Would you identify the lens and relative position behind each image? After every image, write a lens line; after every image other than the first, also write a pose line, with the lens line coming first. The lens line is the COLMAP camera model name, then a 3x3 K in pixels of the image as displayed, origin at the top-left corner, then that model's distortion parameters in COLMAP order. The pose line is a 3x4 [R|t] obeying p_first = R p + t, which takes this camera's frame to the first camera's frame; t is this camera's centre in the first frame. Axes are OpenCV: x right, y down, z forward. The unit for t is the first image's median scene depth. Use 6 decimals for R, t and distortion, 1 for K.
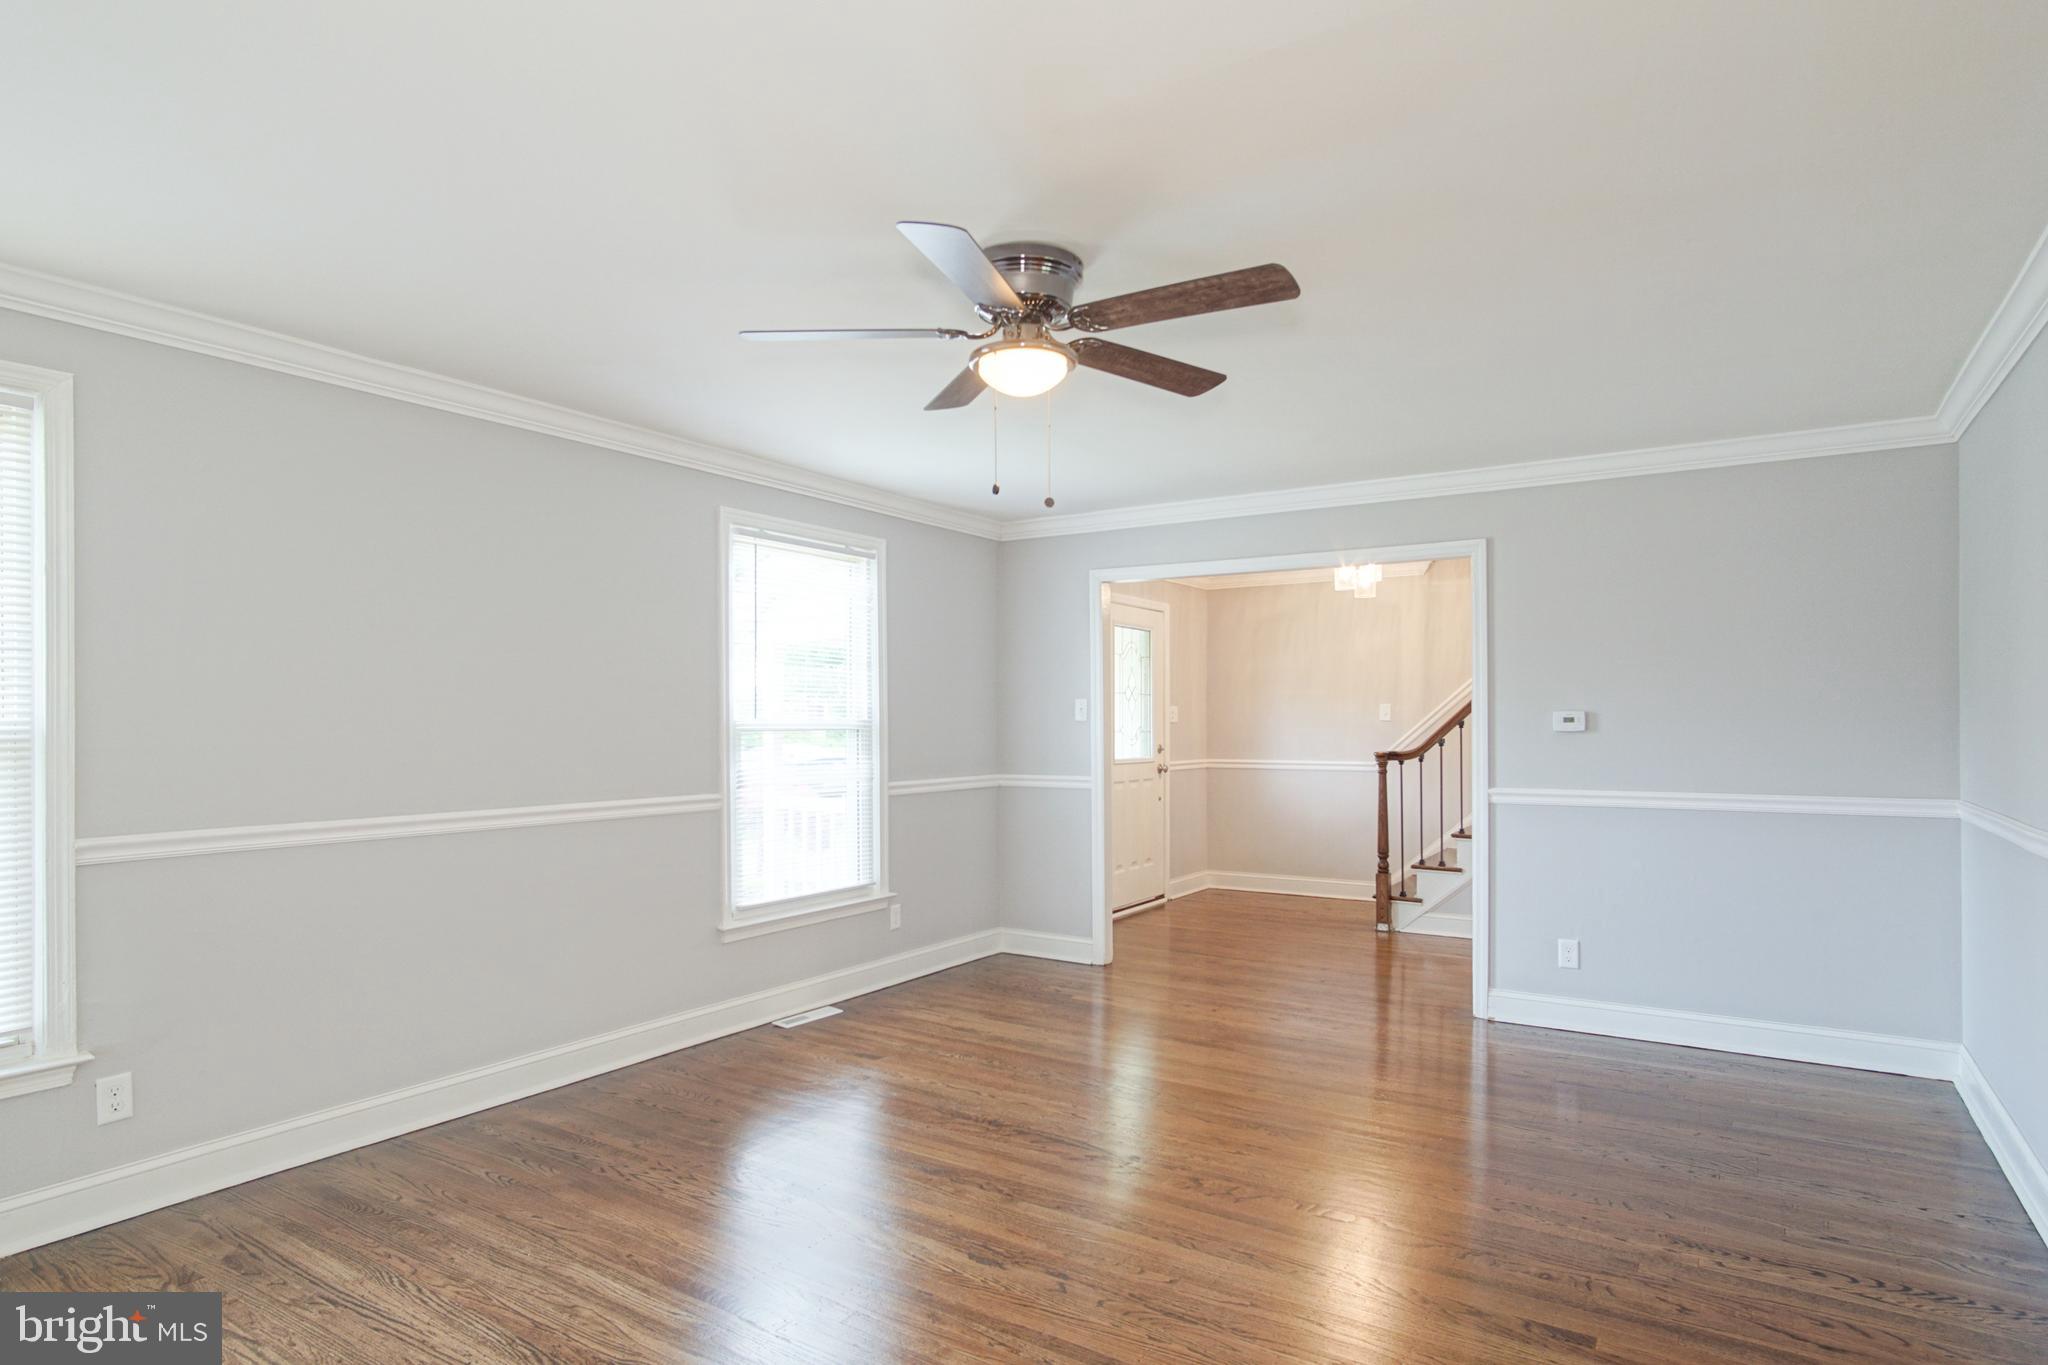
lens RADIAL K [[1115.4, 0, 1026.1], [0, 1115.4, 717.8], [0, 0, 1]] dist [-0.000235, 0.001416]
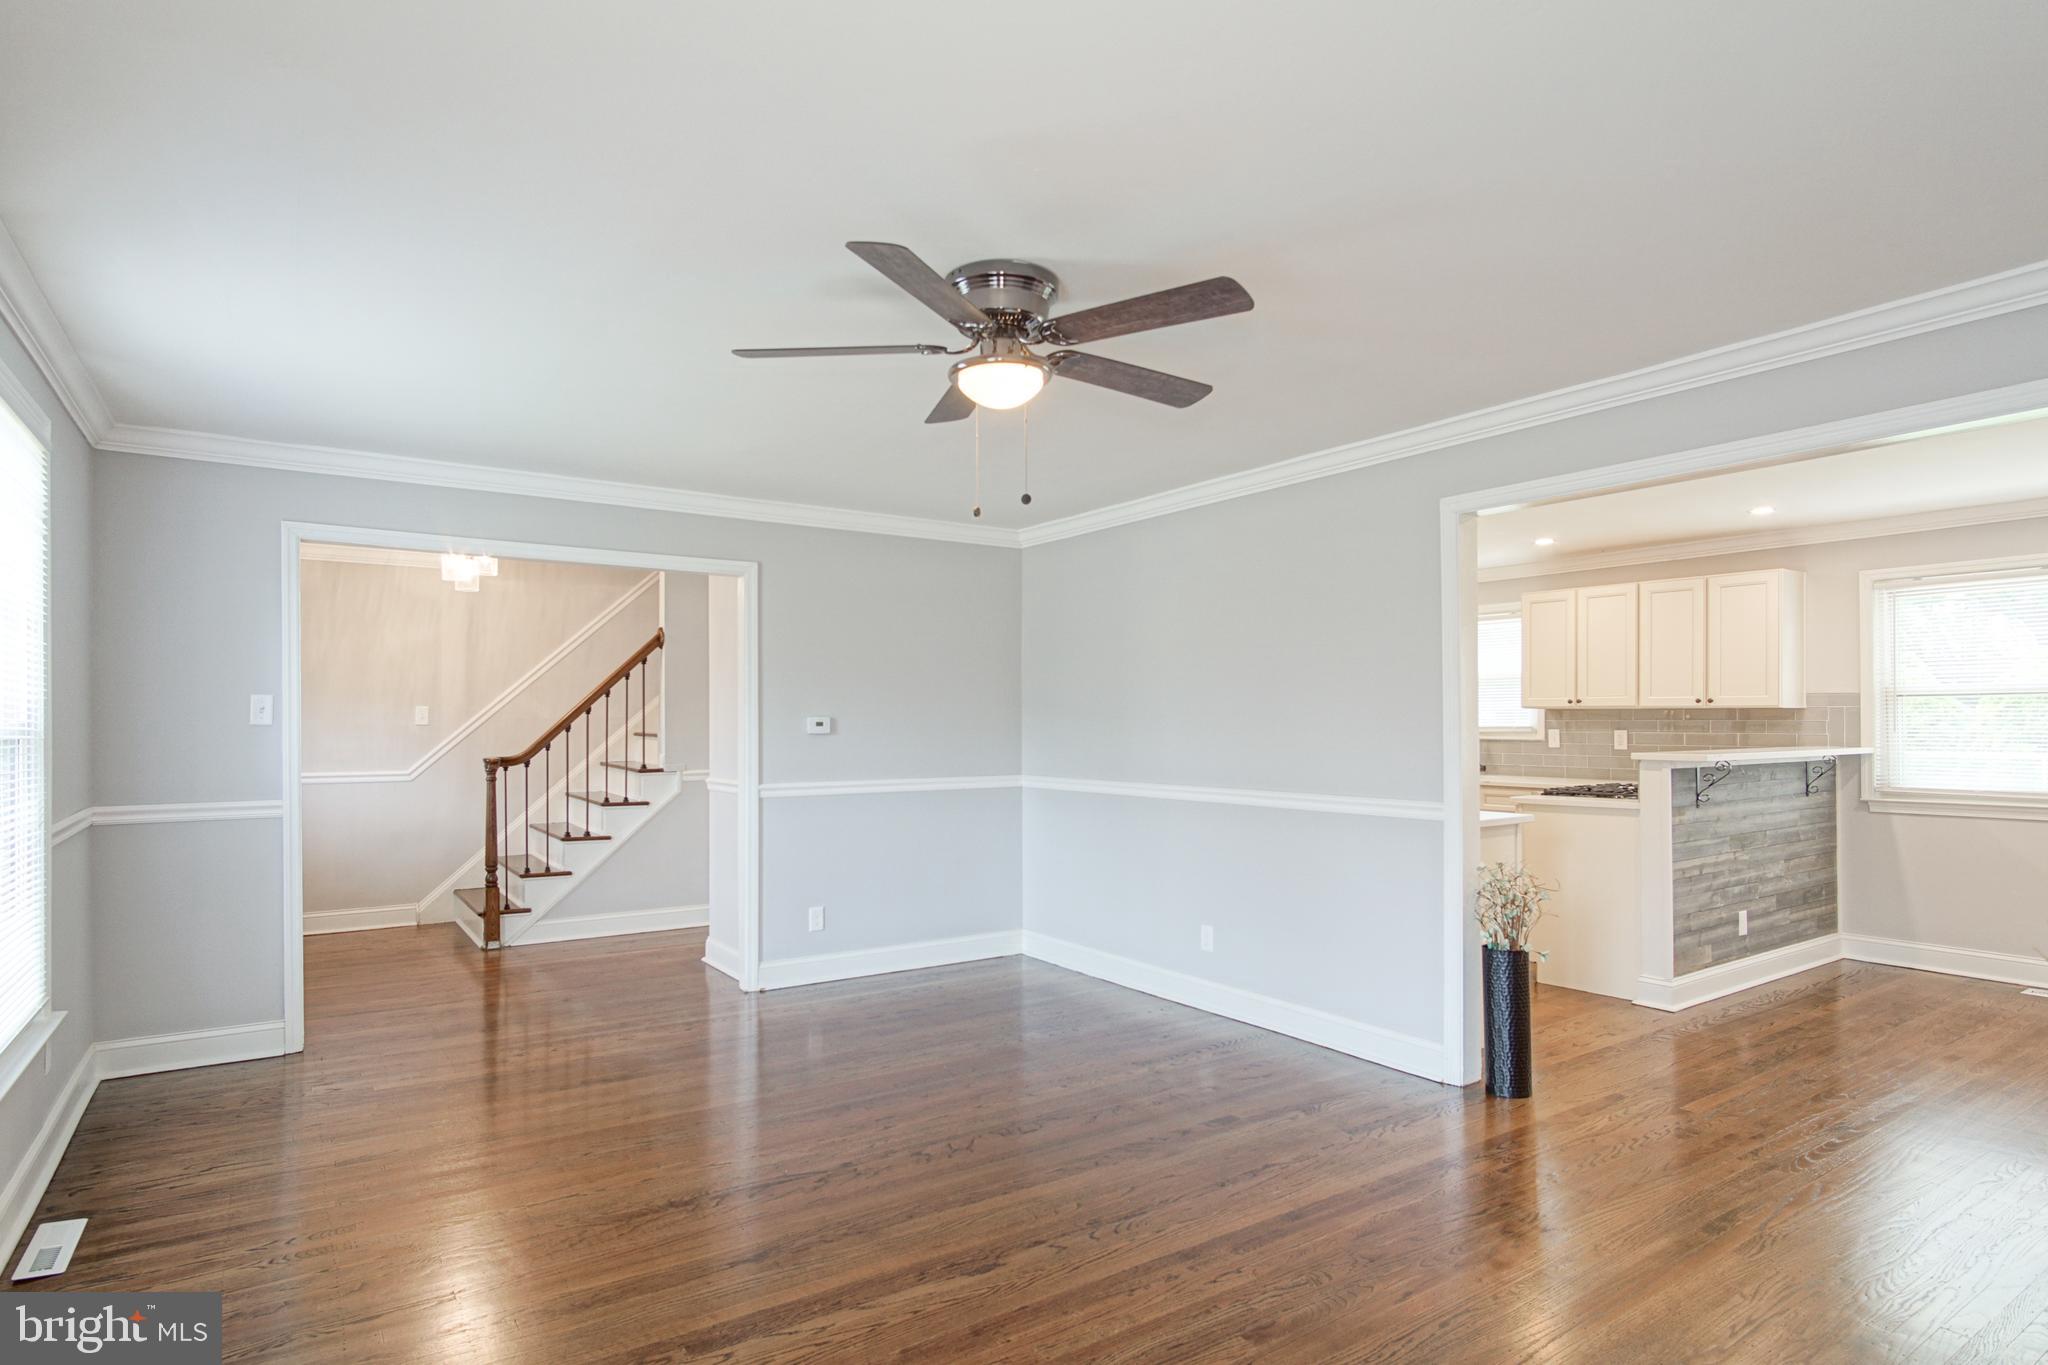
lens RADIAL K [[1101.8, 0, 1026.5], [0, 1101.8, 719.0], [0, 0, 1]] dist [-0.004422, 0.000844]
pose [[0.388506, 0.005642, 0.921429, -0.417403], [-0.002680, 0.999984, -0.004993, 0.001195], [-0.921442, -0.000530, 0.388515, 0.263987]]
